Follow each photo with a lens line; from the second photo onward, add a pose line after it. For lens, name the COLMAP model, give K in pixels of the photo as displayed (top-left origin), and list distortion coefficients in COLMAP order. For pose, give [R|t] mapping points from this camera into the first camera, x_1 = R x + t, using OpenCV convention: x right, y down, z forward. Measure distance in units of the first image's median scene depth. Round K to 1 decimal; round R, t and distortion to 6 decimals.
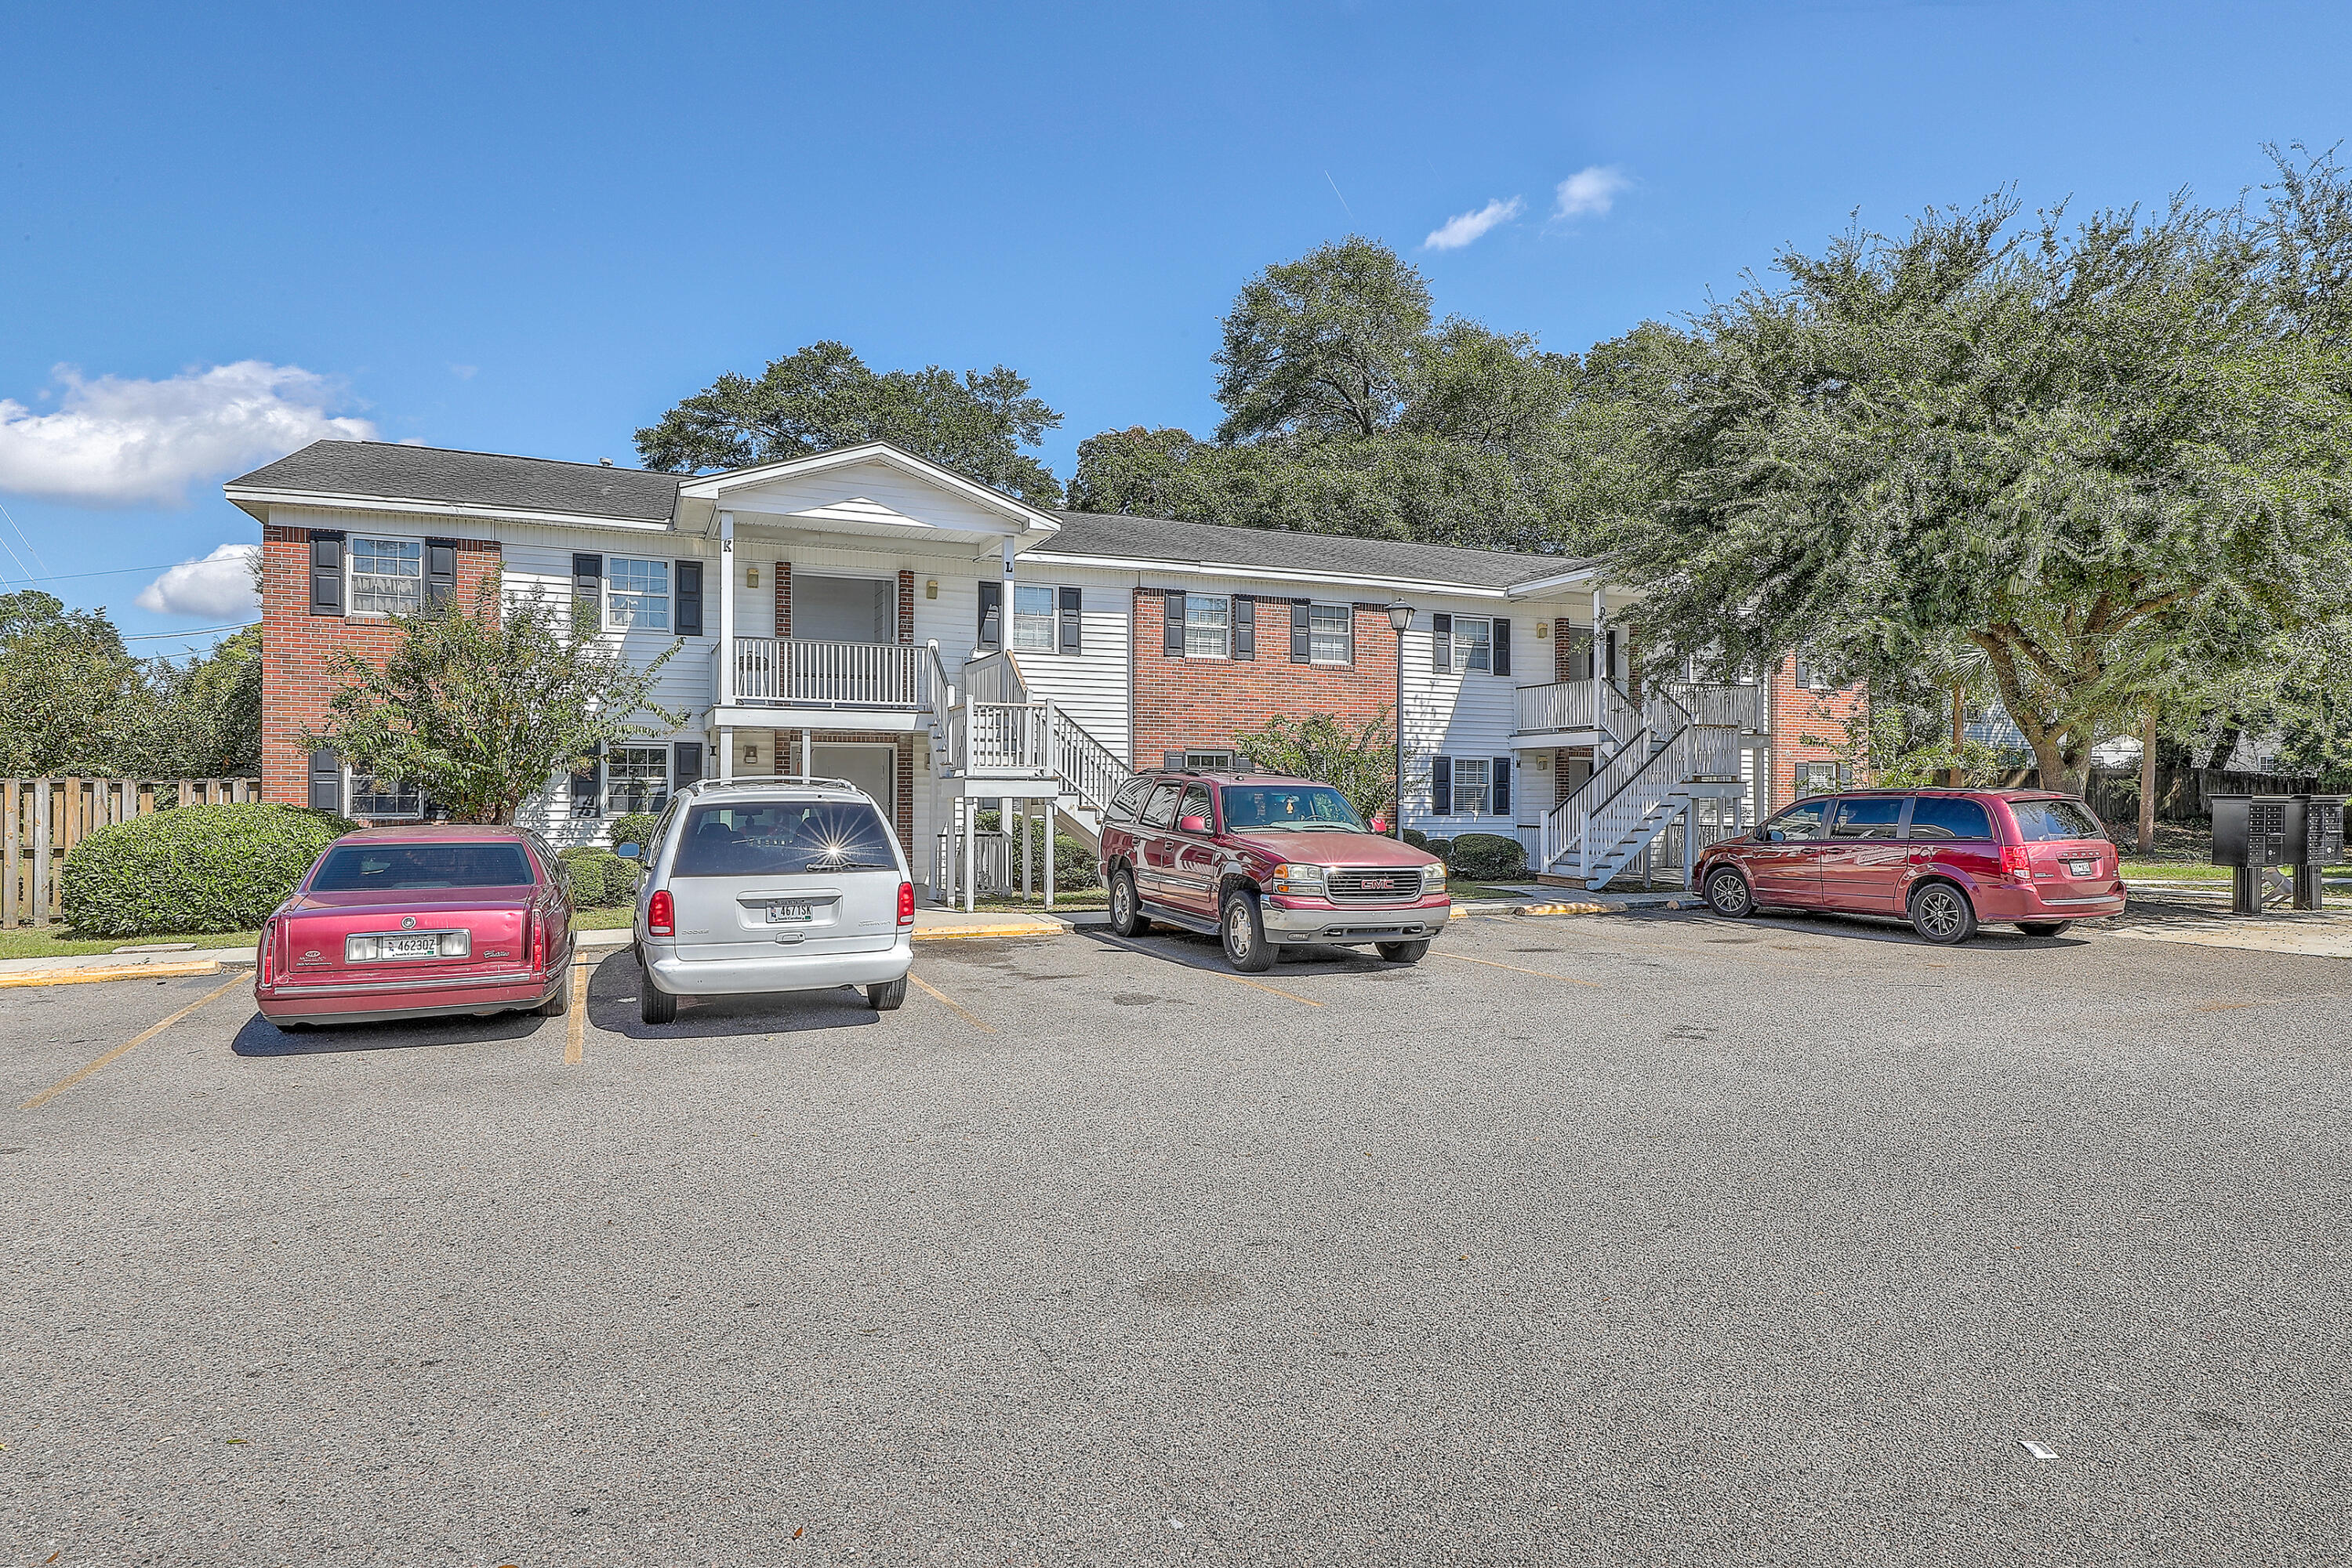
lens RADIAL K [[1283.9, 0, 1176.0], [0, 1283.9, 784.0], [0, 0, 1]] dist [0.012945, 0.000395]
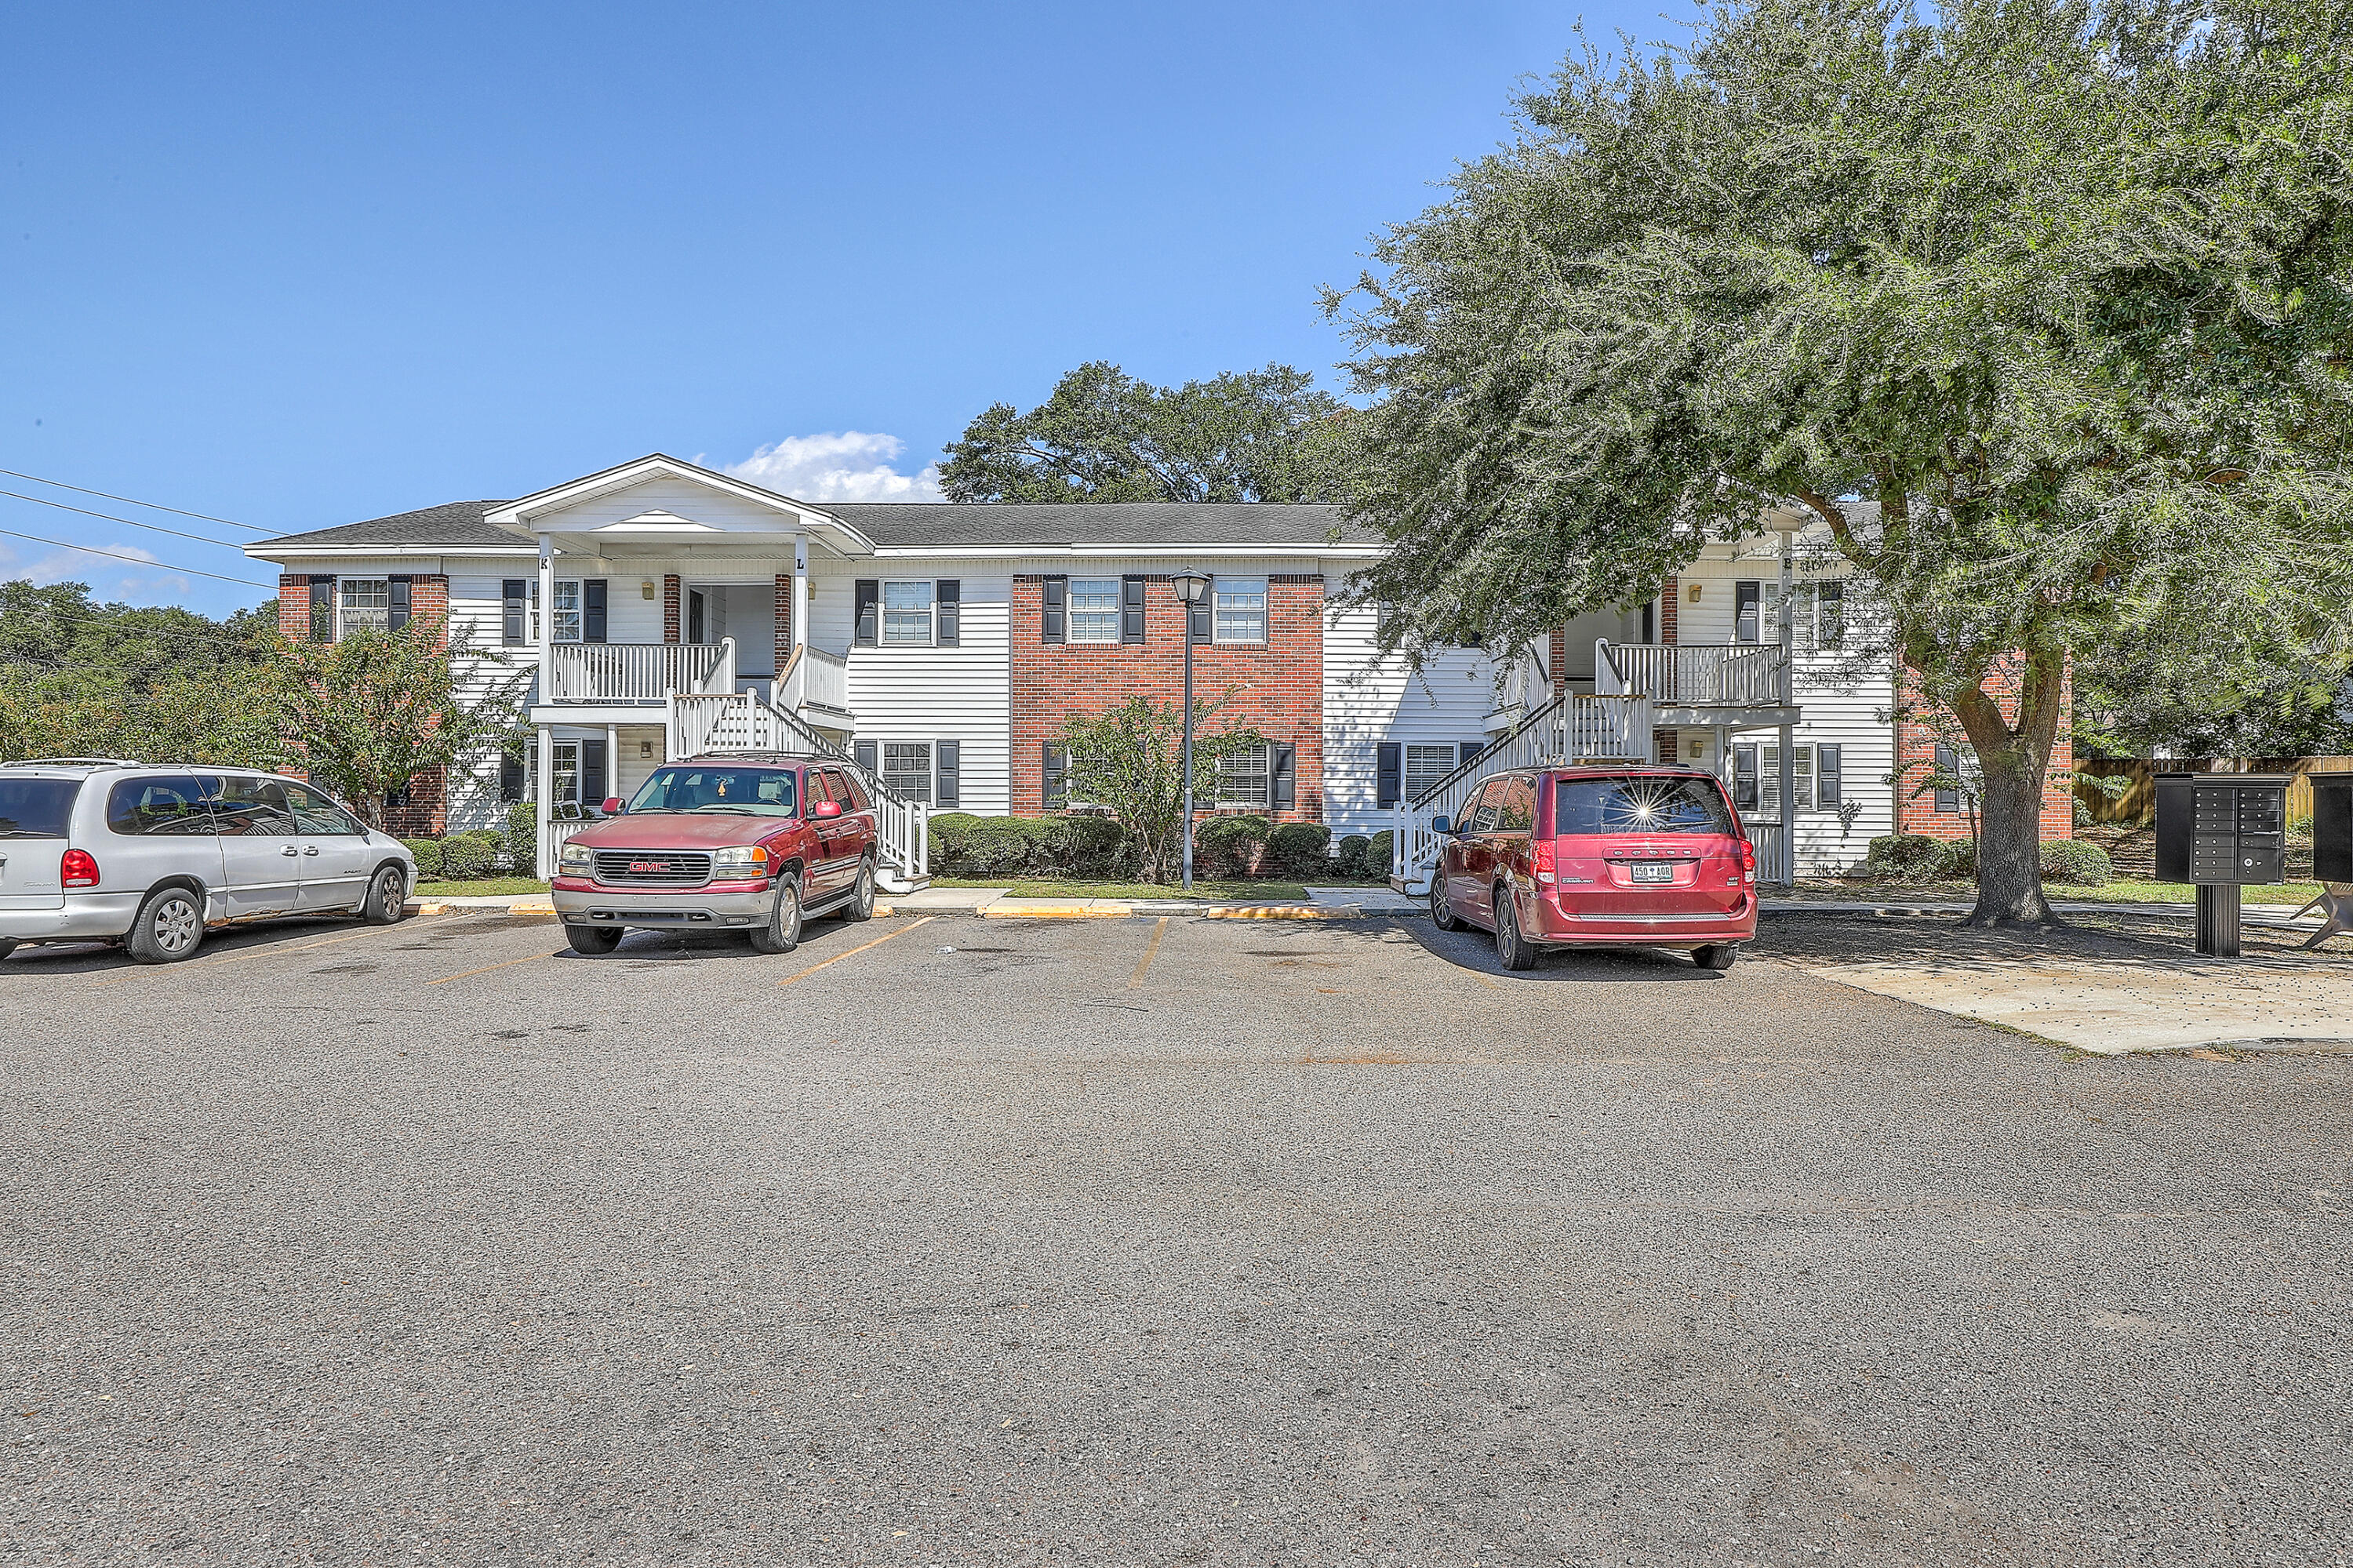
lens RADIAL K [[1284.5, 0, 1176.5], [0, 1284.5, 784.0], [0, 0, 1]] dist [0.012945, 0.000395]
pose [[0.913342, -0.004520, -0.407168, 0.490093], [0.003082, 0.999986, -0.004188, 0.011752], [0.407182, 0.002570, 0.913344, 0.153645]]
